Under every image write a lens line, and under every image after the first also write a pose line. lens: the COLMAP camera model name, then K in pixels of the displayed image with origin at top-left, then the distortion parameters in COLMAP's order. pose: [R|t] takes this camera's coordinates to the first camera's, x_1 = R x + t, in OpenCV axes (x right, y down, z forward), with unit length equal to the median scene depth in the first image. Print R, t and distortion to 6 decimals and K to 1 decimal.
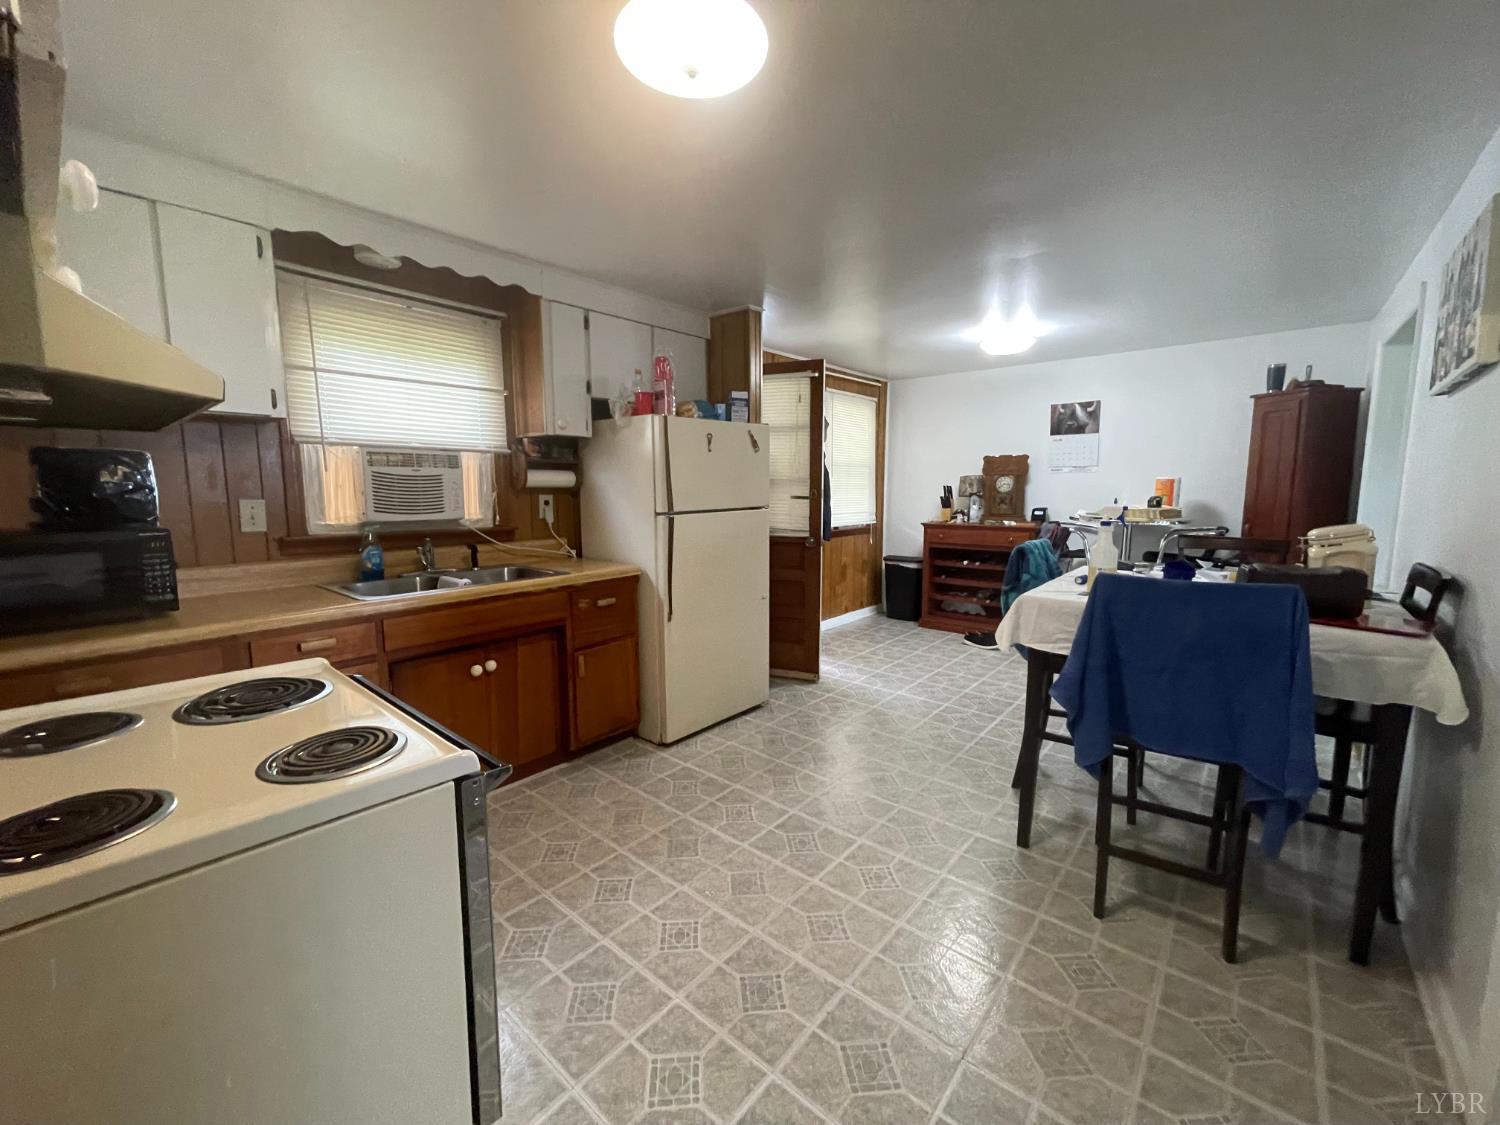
lens RADIAL K [[601.9, 0, 750.0], [0, 601.9, 562.5], [0, 0, 1]] dist [0.000218, 0.000021]
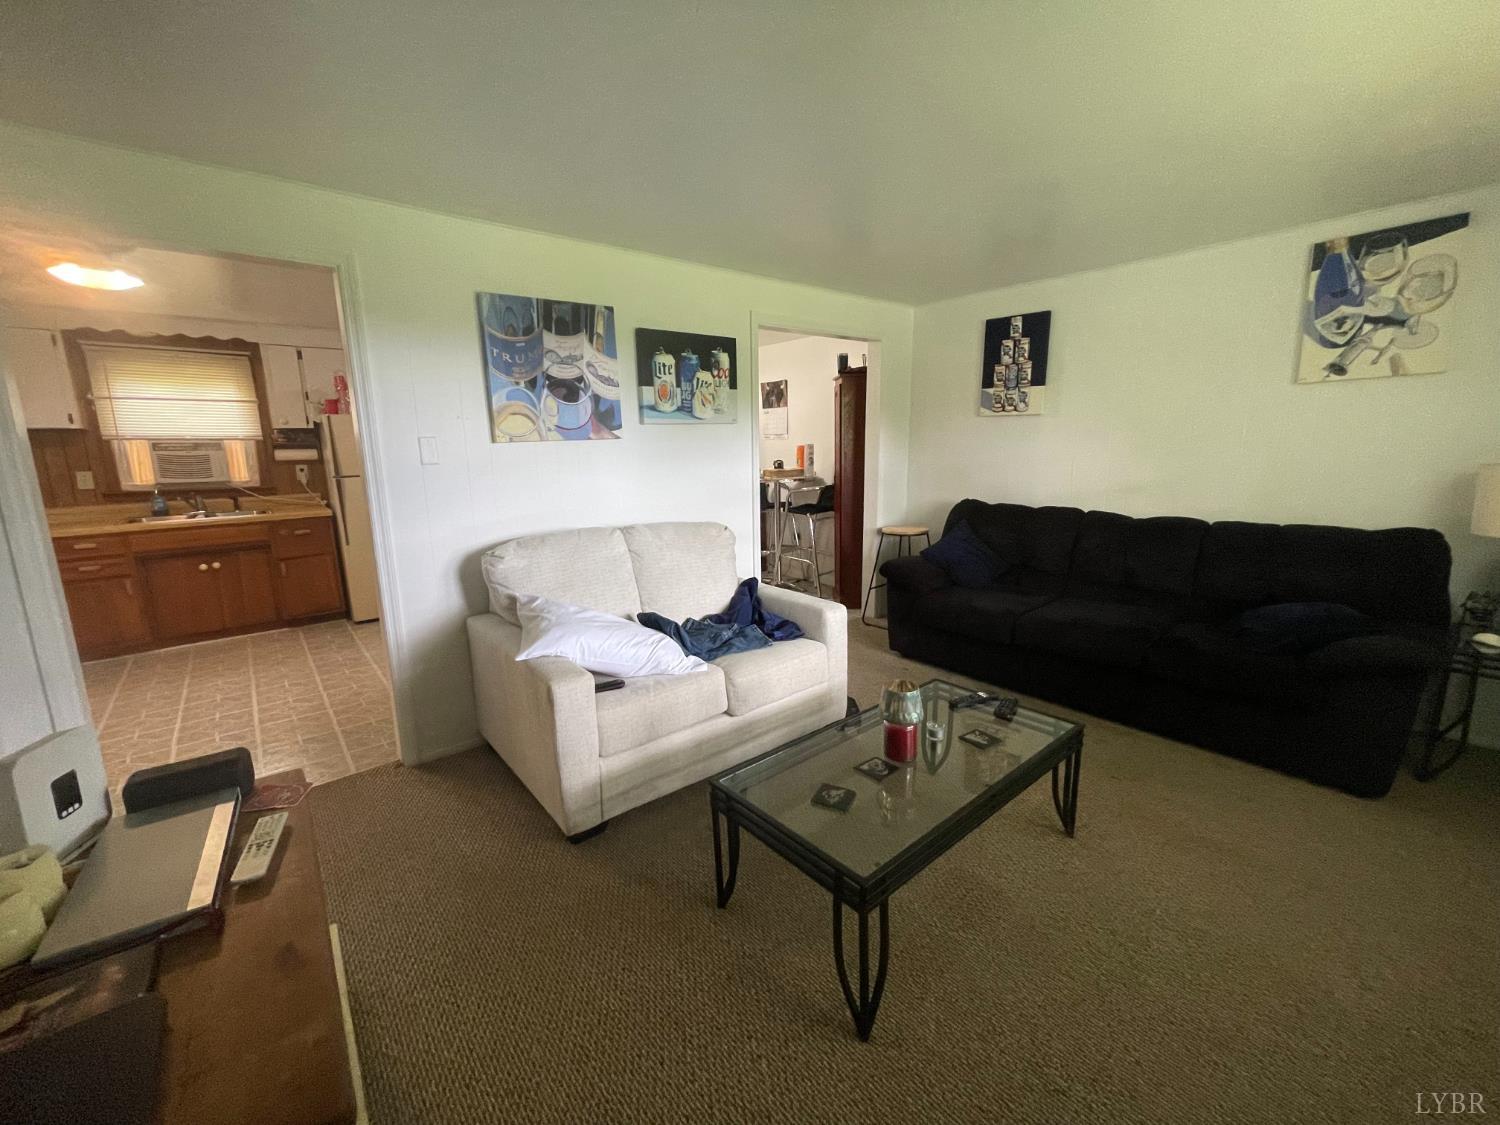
lens RADIAL K [[601.9, 0, 750.0], [0, 601.9, 562.5], [0, 0, 1]] dist [0.000218, 0.000021]
pose [[0.987114, 0.017445, -0.159064, 1.238826], [-0.006331, 0.997519, 0.070115, 0.026816], [0.159892, -0.068204, 0.984775, -0.429468]]
